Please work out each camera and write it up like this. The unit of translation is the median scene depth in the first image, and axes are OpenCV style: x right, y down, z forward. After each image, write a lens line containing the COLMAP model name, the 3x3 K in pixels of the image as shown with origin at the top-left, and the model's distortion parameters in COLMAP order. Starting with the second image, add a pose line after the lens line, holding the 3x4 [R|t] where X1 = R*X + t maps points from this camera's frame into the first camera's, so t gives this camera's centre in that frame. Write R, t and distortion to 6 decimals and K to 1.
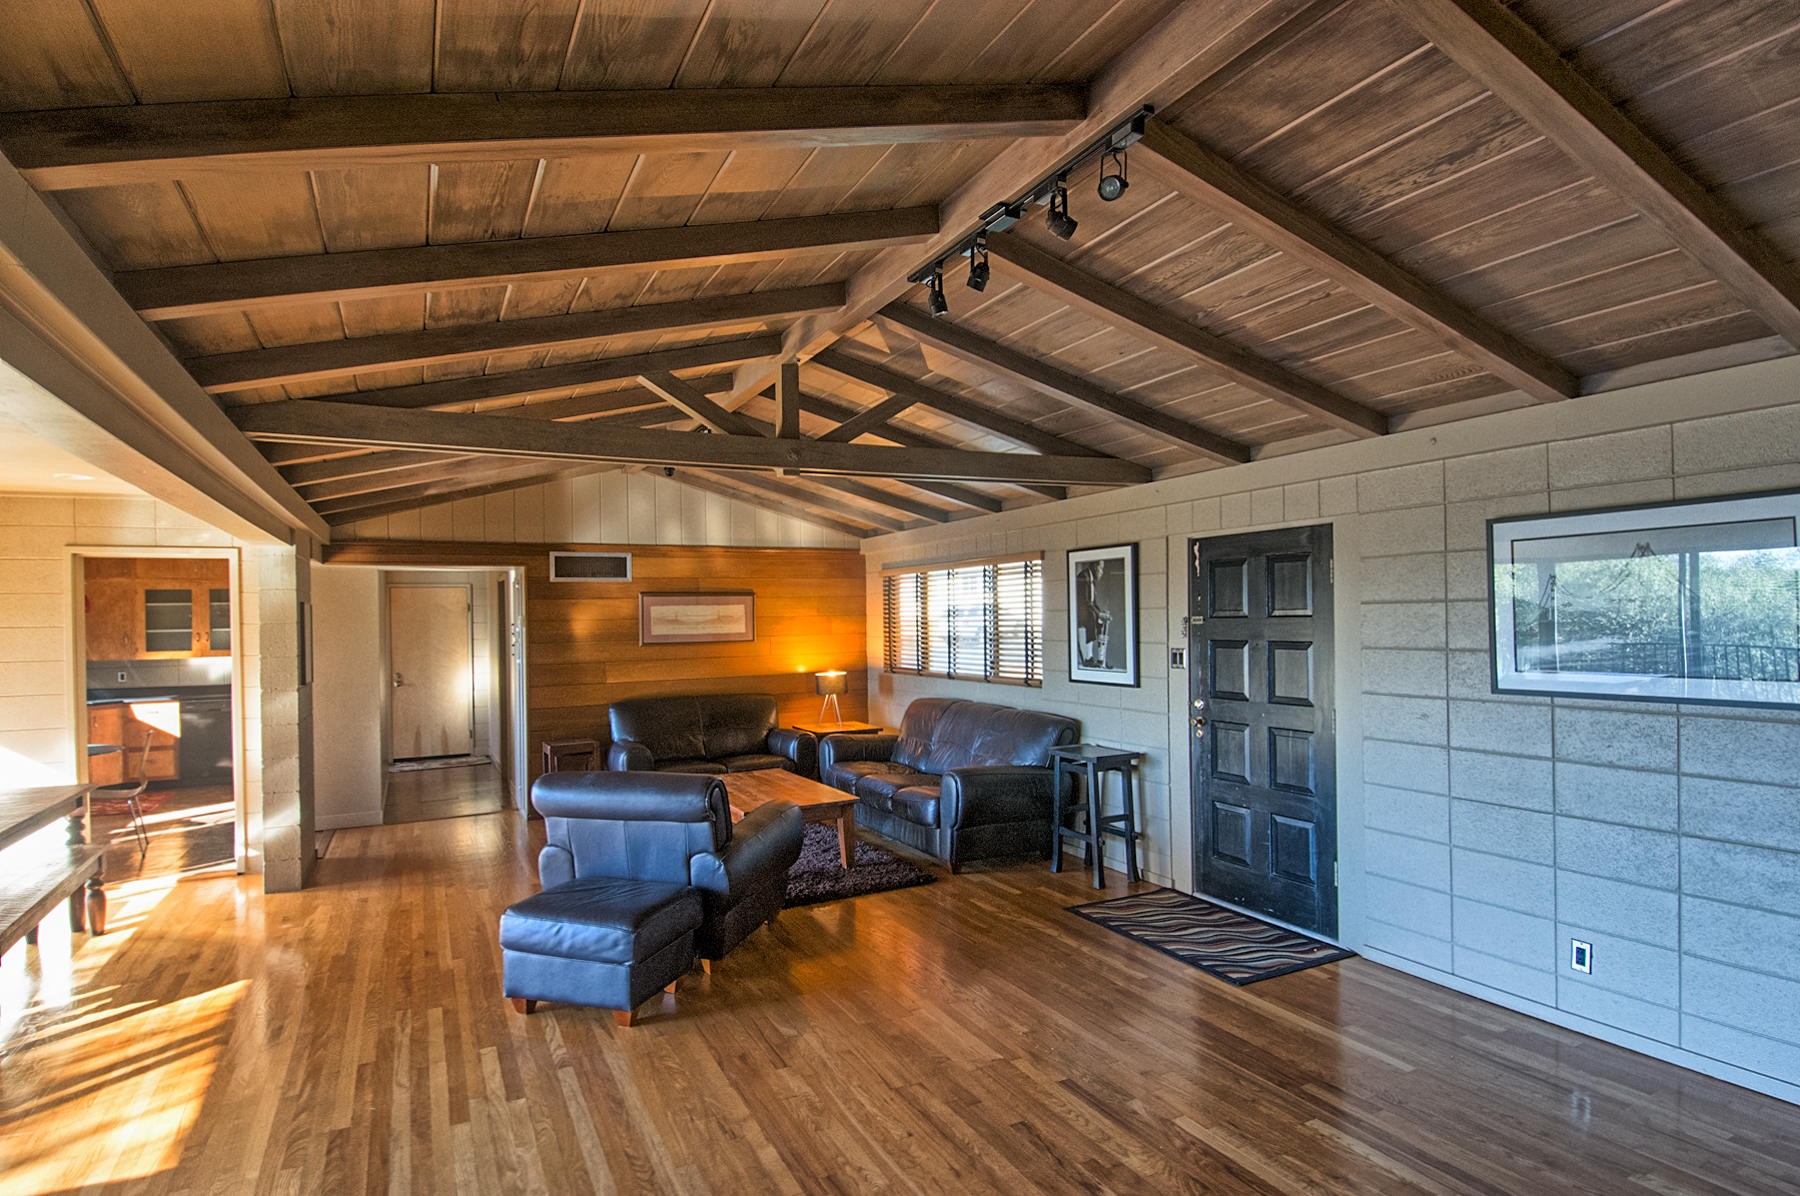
lens RADIAL K [[939.1, 0, 871.7], [0, 939.1, 615.8], [0, 0, 1]] dist [0.010122, -0.018239]
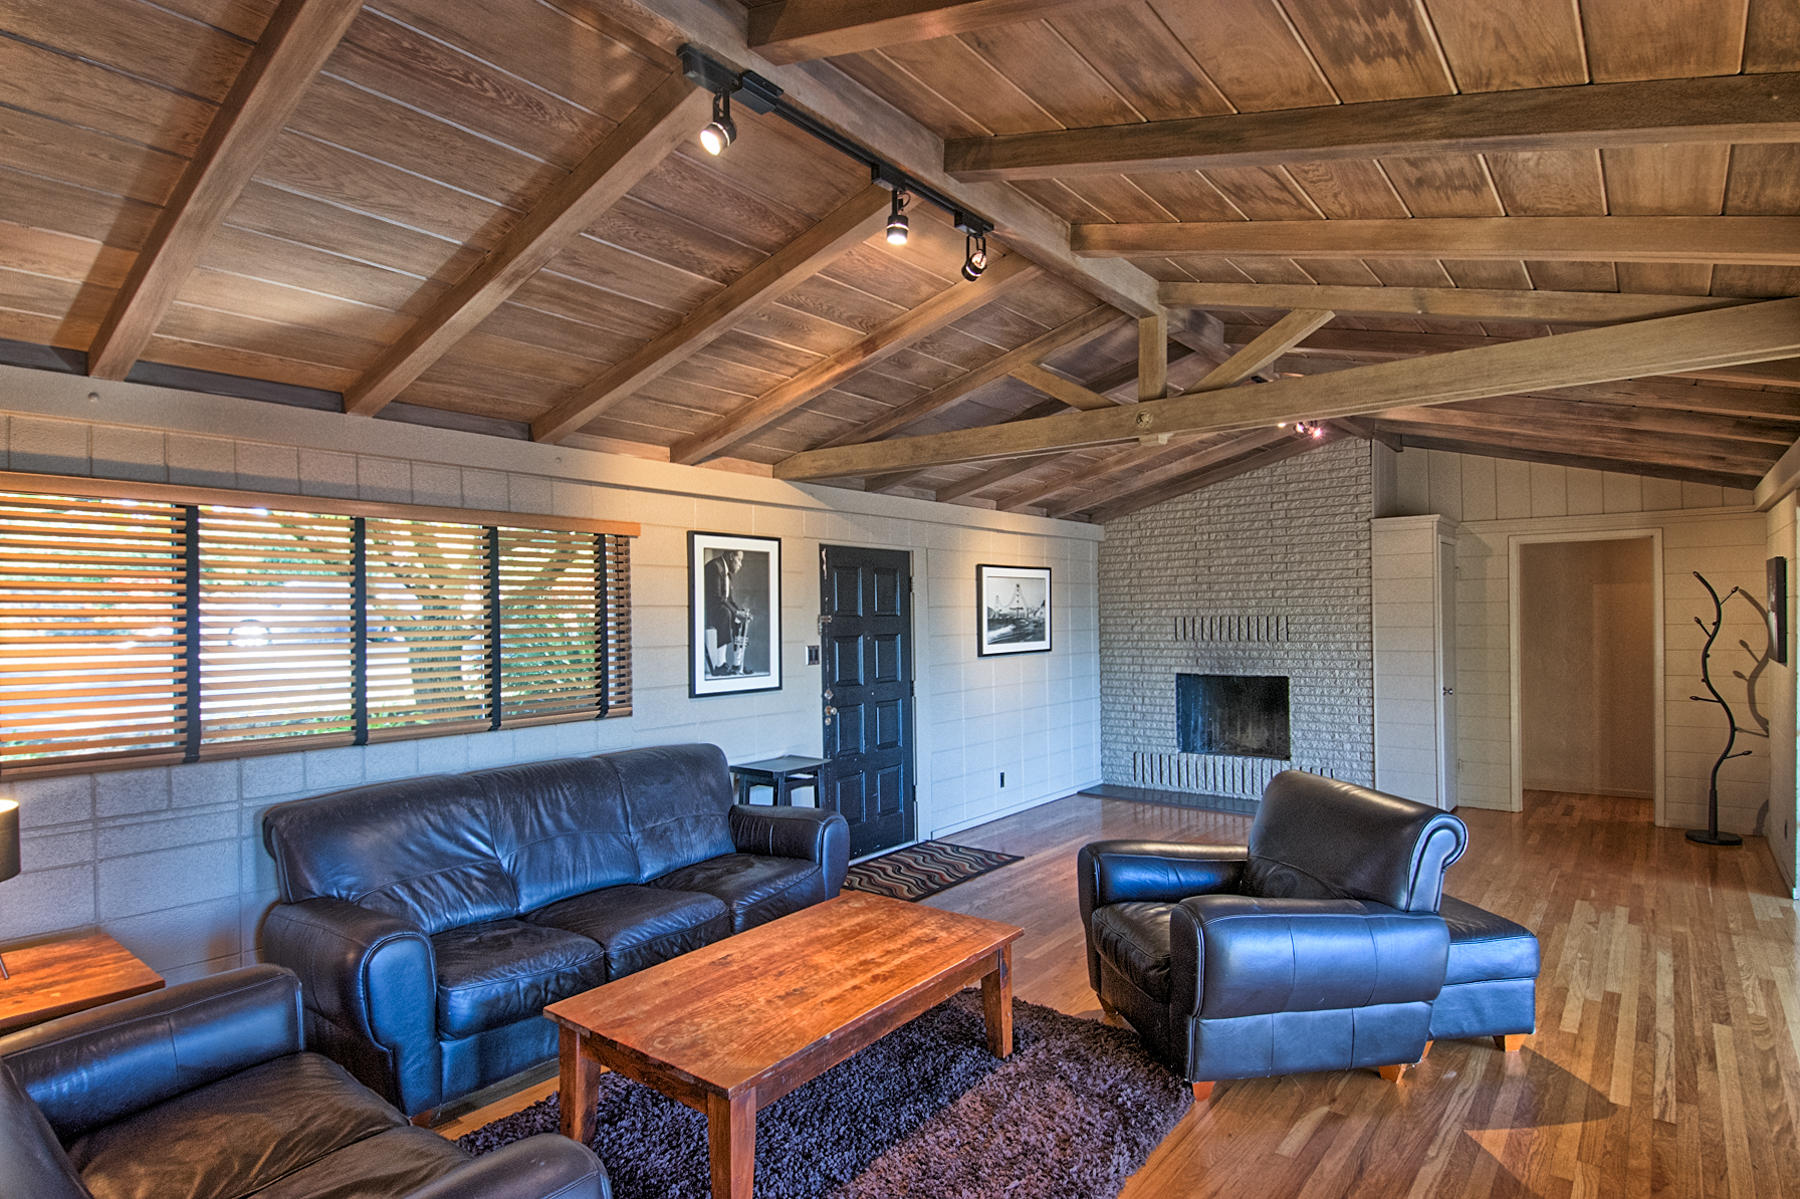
lens RADIAL K [[939.1, 0, 891.5], [0, 939.1, 631.4], [0, 0, 1]] dist [0.010122, -0.018239]
pose [[-0.417067, -0.000023, 0.908876, -0.673112], [0.010618, 0.999932, 0.004898, 0.014453], [-0.908814, 0.011693, -0.417038, 1.370361]]
